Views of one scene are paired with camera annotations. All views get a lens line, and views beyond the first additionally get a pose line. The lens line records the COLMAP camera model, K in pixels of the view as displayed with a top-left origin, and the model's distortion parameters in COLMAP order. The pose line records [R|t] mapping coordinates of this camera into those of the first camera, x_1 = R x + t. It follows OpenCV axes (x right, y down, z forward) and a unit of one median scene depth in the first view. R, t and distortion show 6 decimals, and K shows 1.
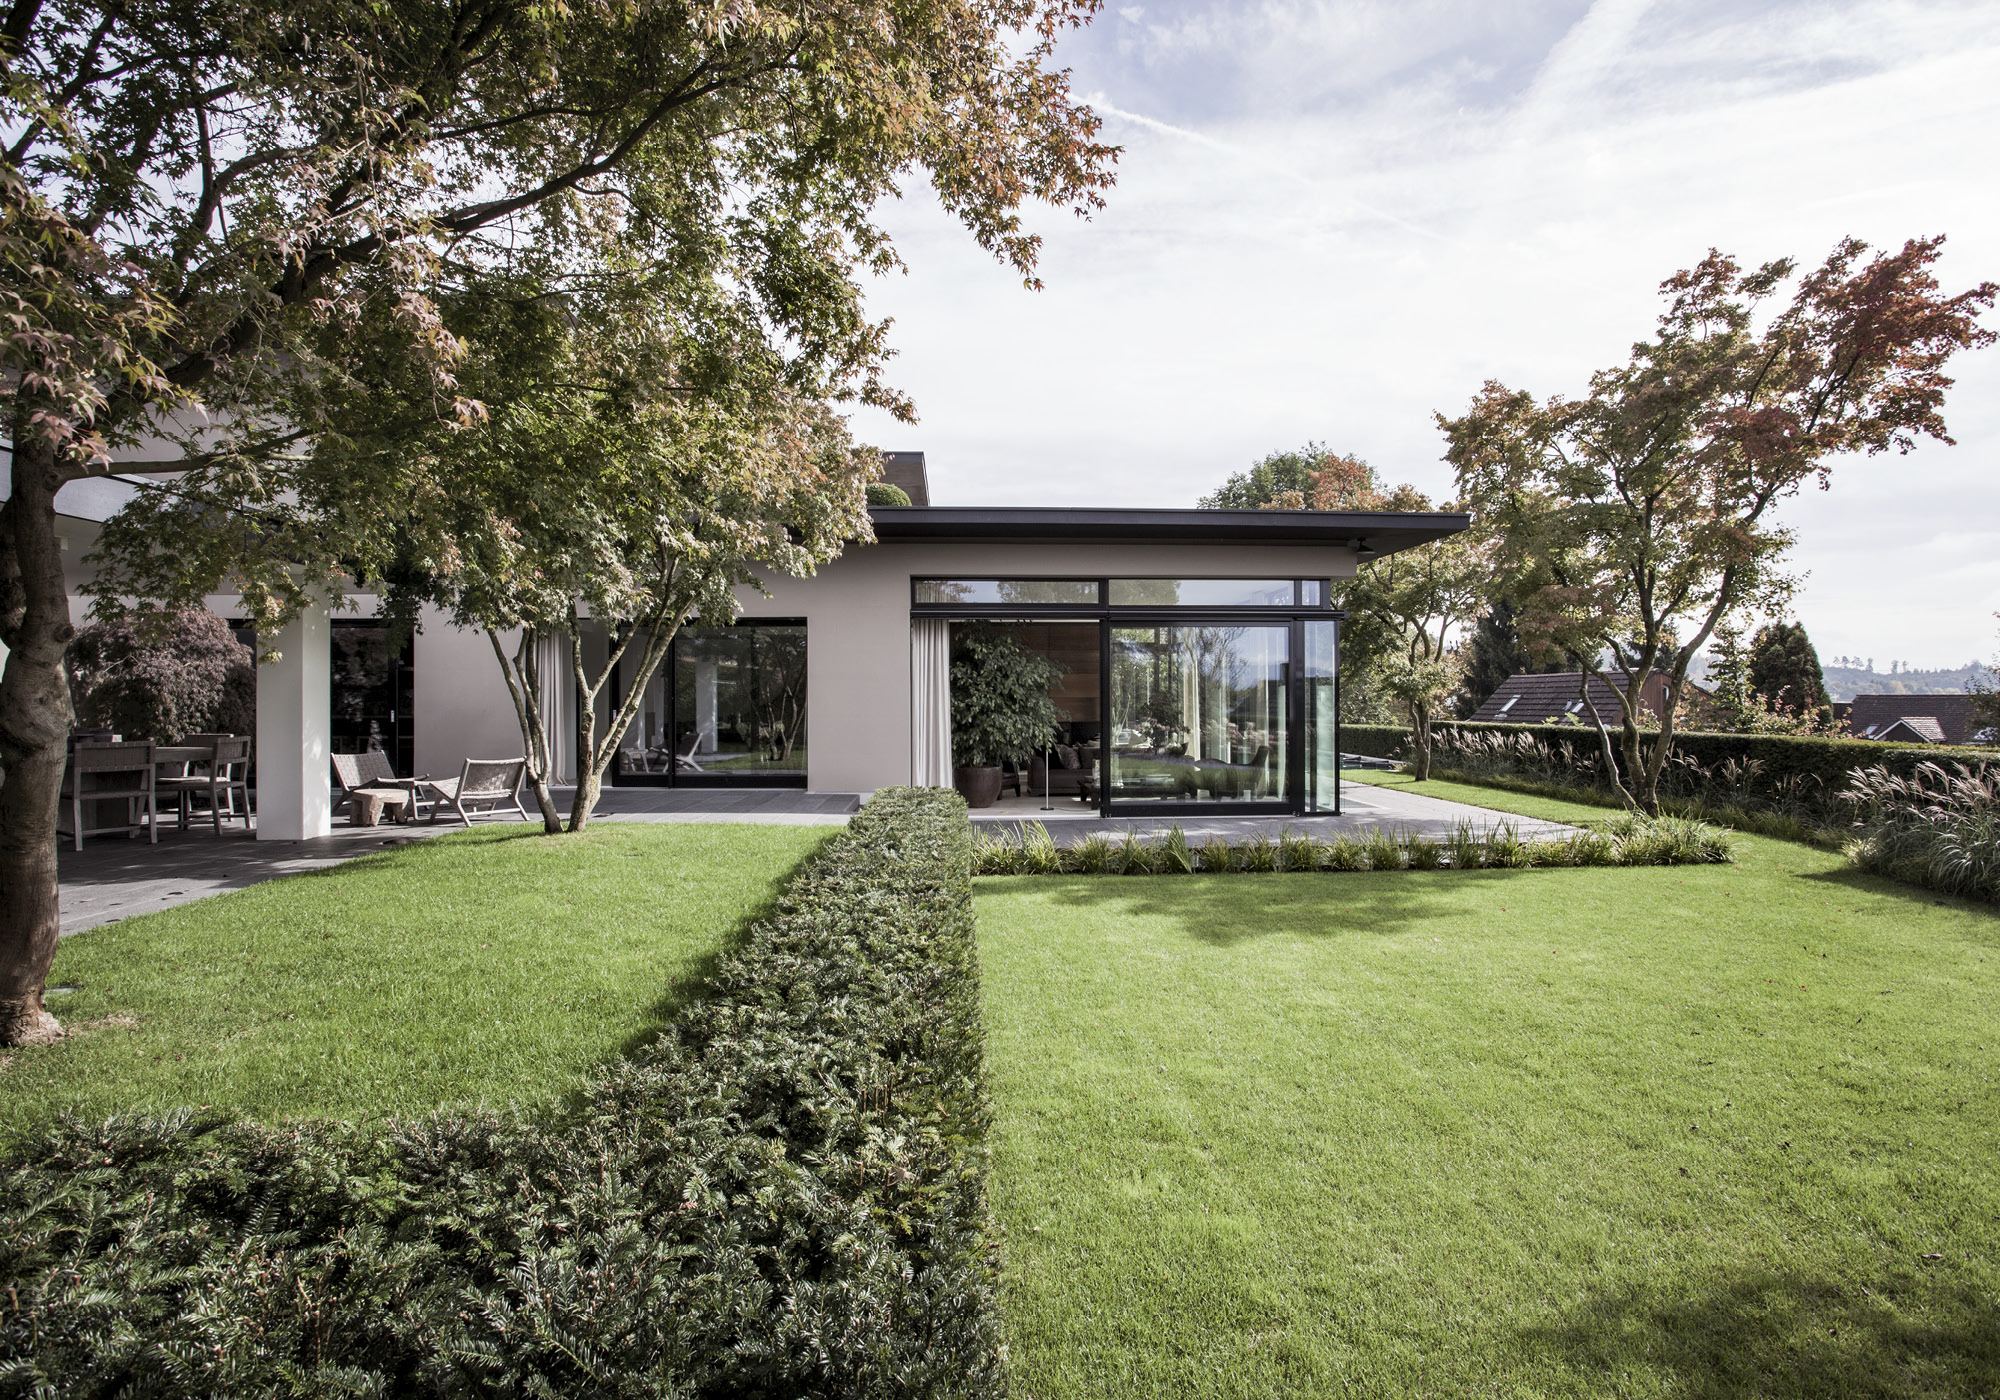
lens RADIAL K [[1001.4, 0, 1000.0], [0, 1001.4, 700.0], [0, 0, 1]] dist [0.000087, 0.000118]
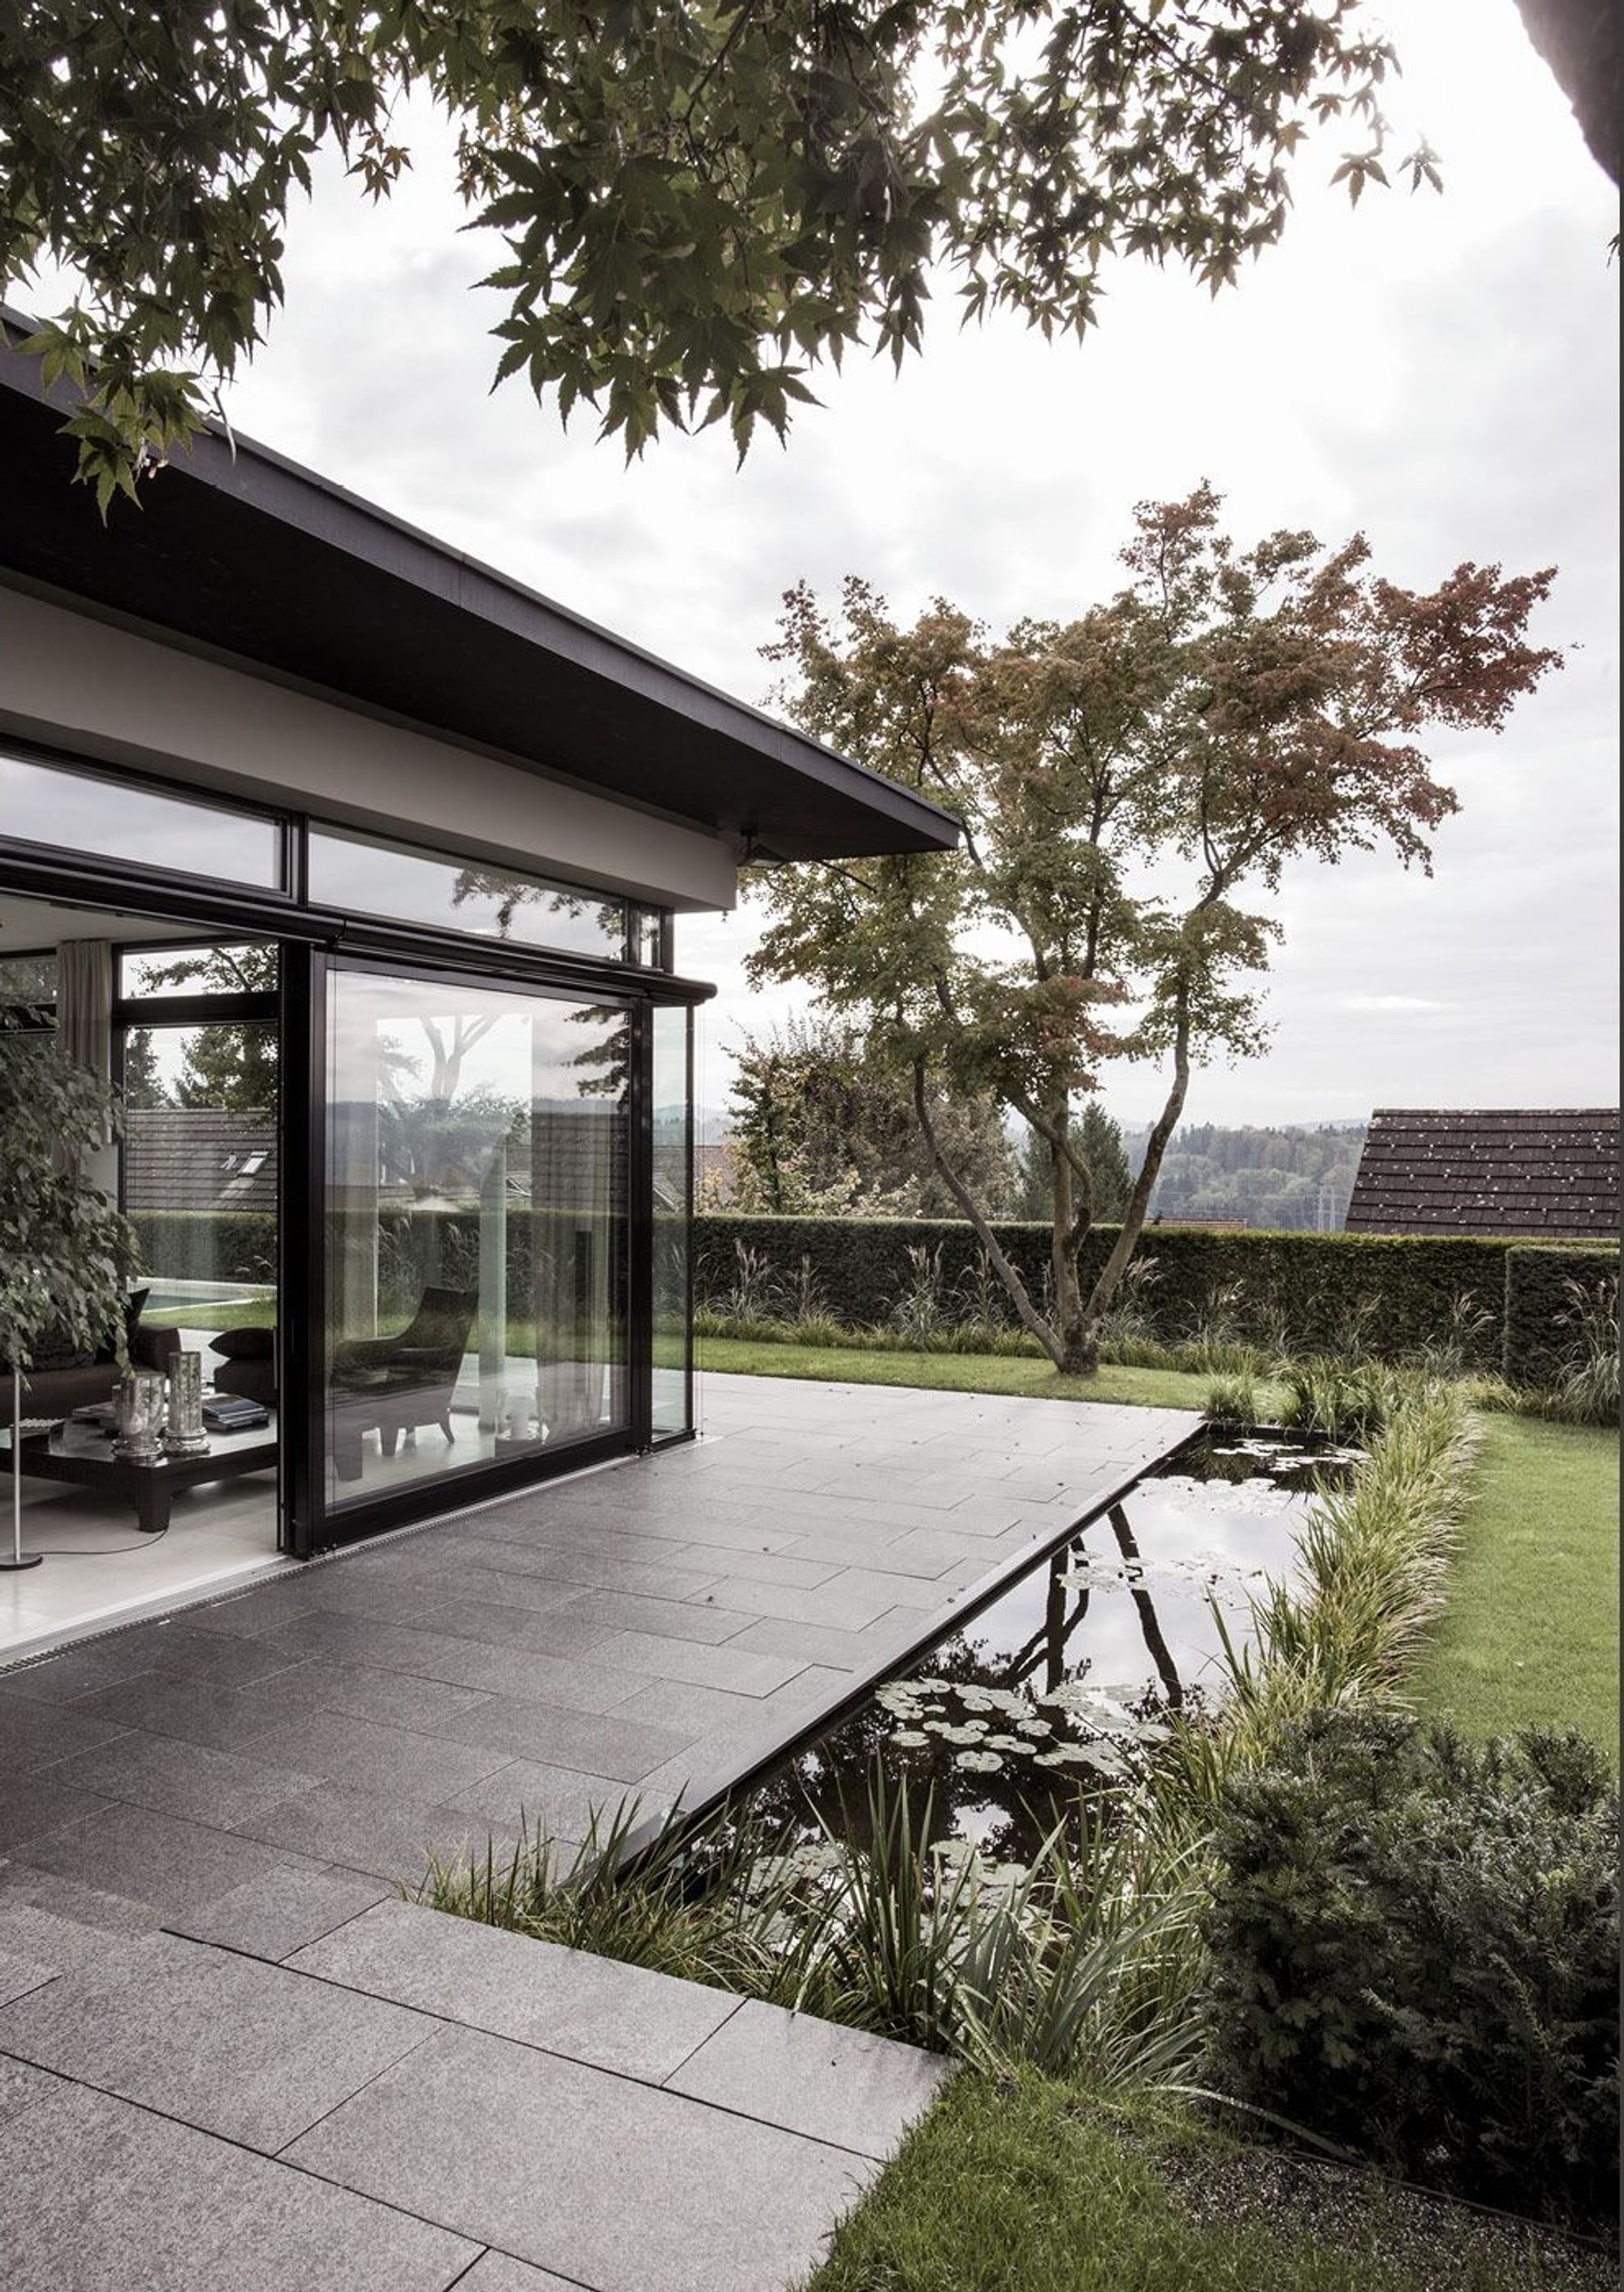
lens RADIAL K [[1590.5, 0, 812.0], [0, 1590.5, 1146.0], [0, 0, 1]] dist [-0.002375, -0.000271]
pose [[0.490608, 0.002048, 0.871378, -0.258140], [-0.001640, 0.999998, -0.001427, -0.015085], [-0.871379, -0.000729, 0.490610, 0.602078]]
